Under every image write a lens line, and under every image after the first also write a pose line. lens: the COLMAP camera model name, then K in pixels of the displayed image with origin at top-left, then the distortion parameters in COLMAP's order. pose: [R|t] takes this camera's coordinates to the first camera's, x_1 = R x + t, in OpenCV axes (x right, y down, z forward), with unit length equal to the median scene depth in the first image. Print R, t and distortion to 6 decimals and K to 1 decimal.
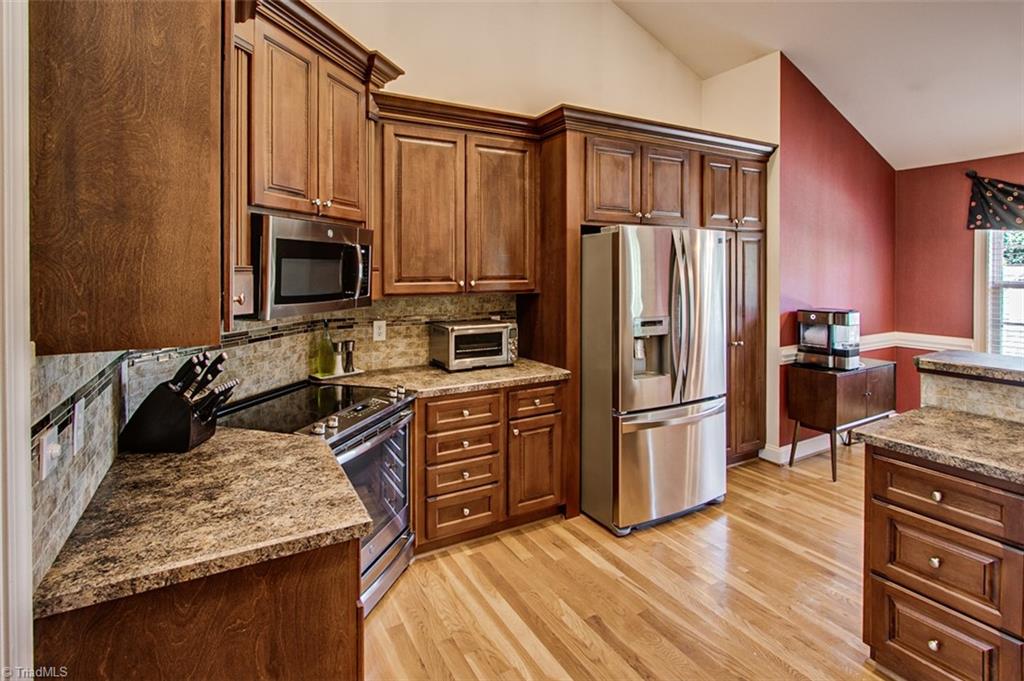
lens RADIAL K [[505.2, 0, 506.7], [0, 505.2, 269.8], [0, 0, 1]] dist [-0.001710, 0.000809]
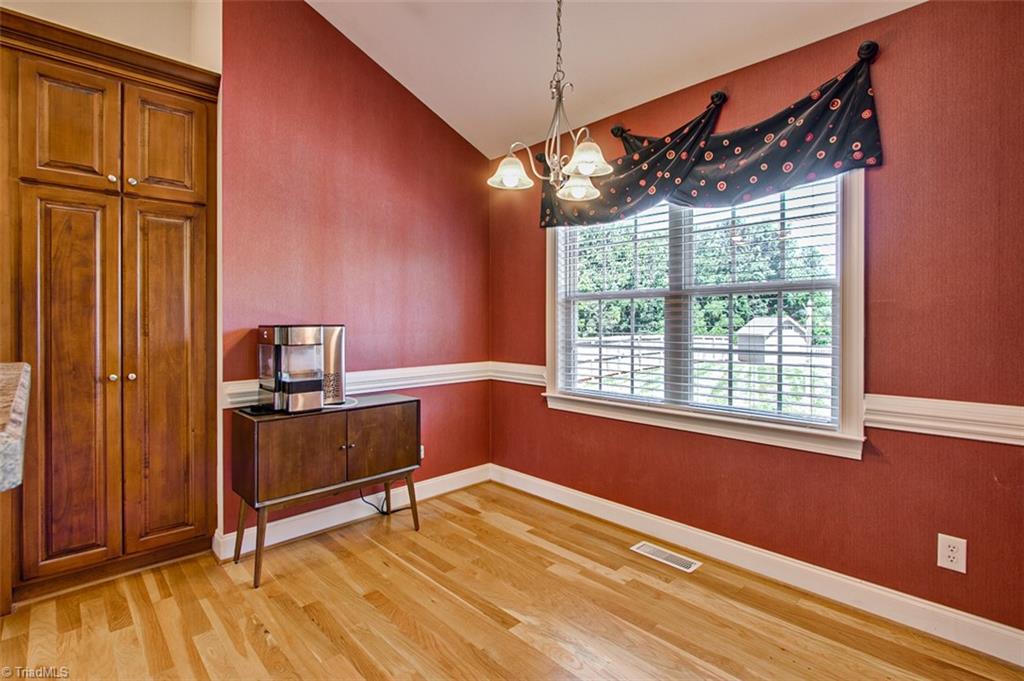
lens RADIAL K [[505.2, 0, 514.0], [0, 505.2, 319.6], [0, 0, 1]] dist [-0.001710, 0.000809]
pose [[0.970452, 0.004570, 0.241253, 0.945127], [-0.003308, 0.999979, -0.005637, 0.094153], [-0.241274, 0.004673, 0.970446, 0.342773]]
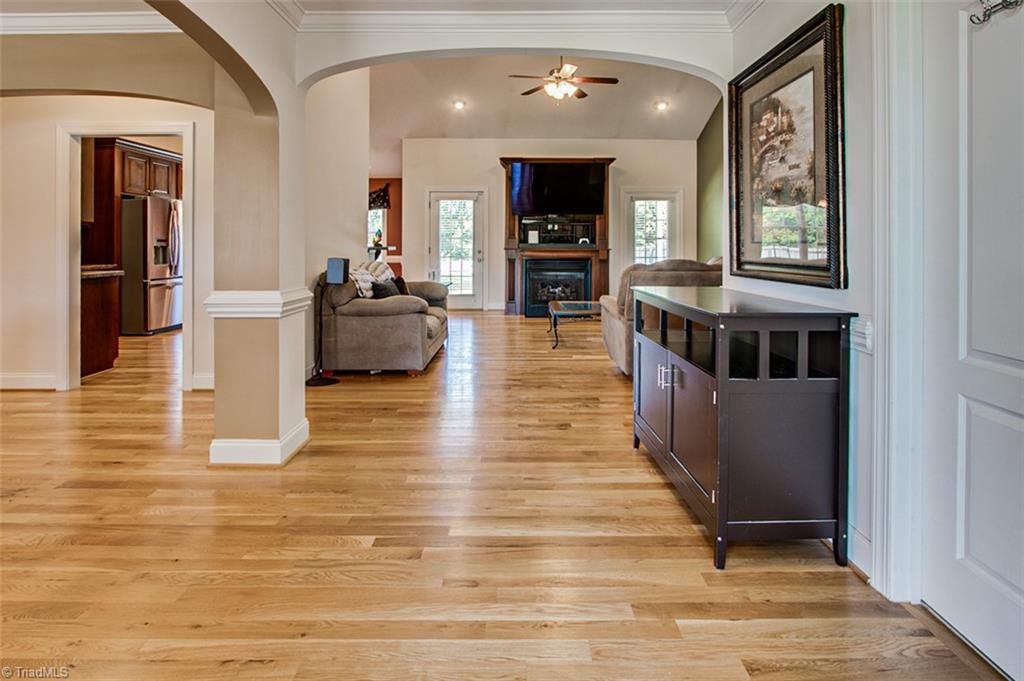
lens RADIAL K [[505.2, 0, 500.4], [0, 505.2, 241.2], [0, 0, 1]] dist [-0.001710, 0.000809]
pose [[0.505689, 0.006397, 0.862692, -0.844347], [0.002507, 0.999957, -0.008884, 0.125955], [-0.862712, 0.006655, 0.505652, -1.362922]]
